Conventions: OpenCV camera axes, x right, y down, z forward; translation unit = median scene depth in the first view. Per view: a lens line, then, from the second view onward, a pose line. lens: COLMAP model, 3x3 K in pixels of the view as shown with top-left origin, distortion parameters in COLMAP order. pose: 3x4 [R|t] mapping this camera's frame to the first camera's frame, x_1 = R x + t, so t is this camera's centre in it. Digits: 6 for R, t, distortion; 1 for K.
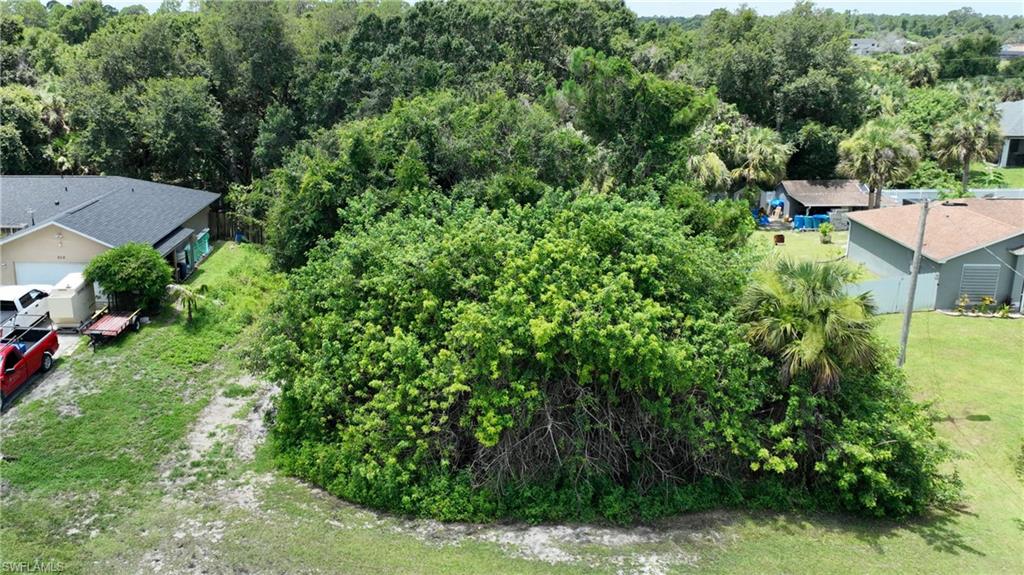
lens RADIAL K [[866.8, 0, 416.6], [0, 866.8, 231.0], [0, 0, 1]] dist [0.004897, 0.011710]
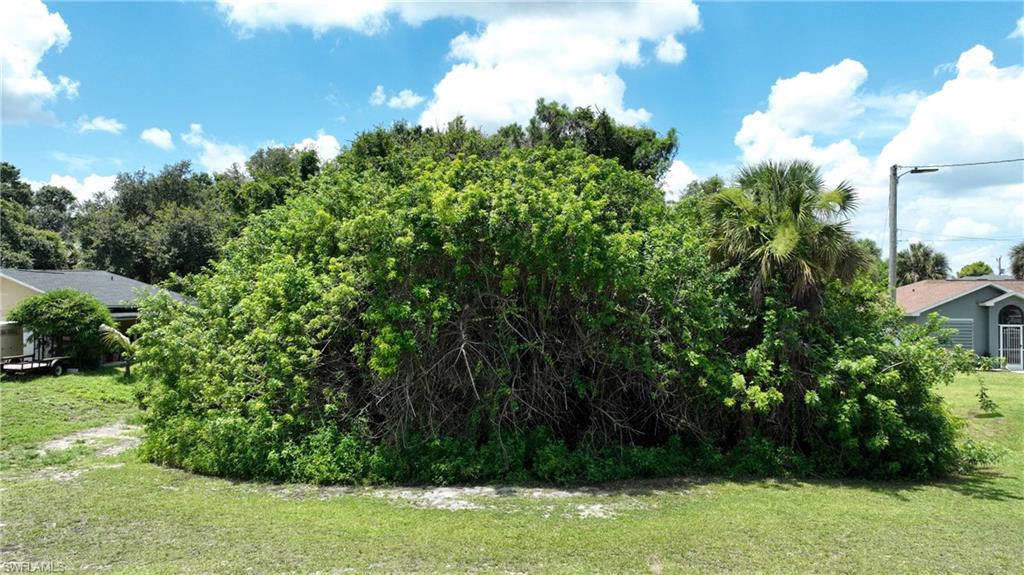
lens RADIAL K [[707.9, 0, 512.0], [0, 707.9, 287.5], [0, 0, 1]] dist [0.002811, 0.009920]
pose [[0.998534, 0.012468, 0.052675, 0.161592], [0.002160, 0.963162, -0.268912, 0.341370], [-0.054087, 0.268632, 0.961723, 0.376697]]
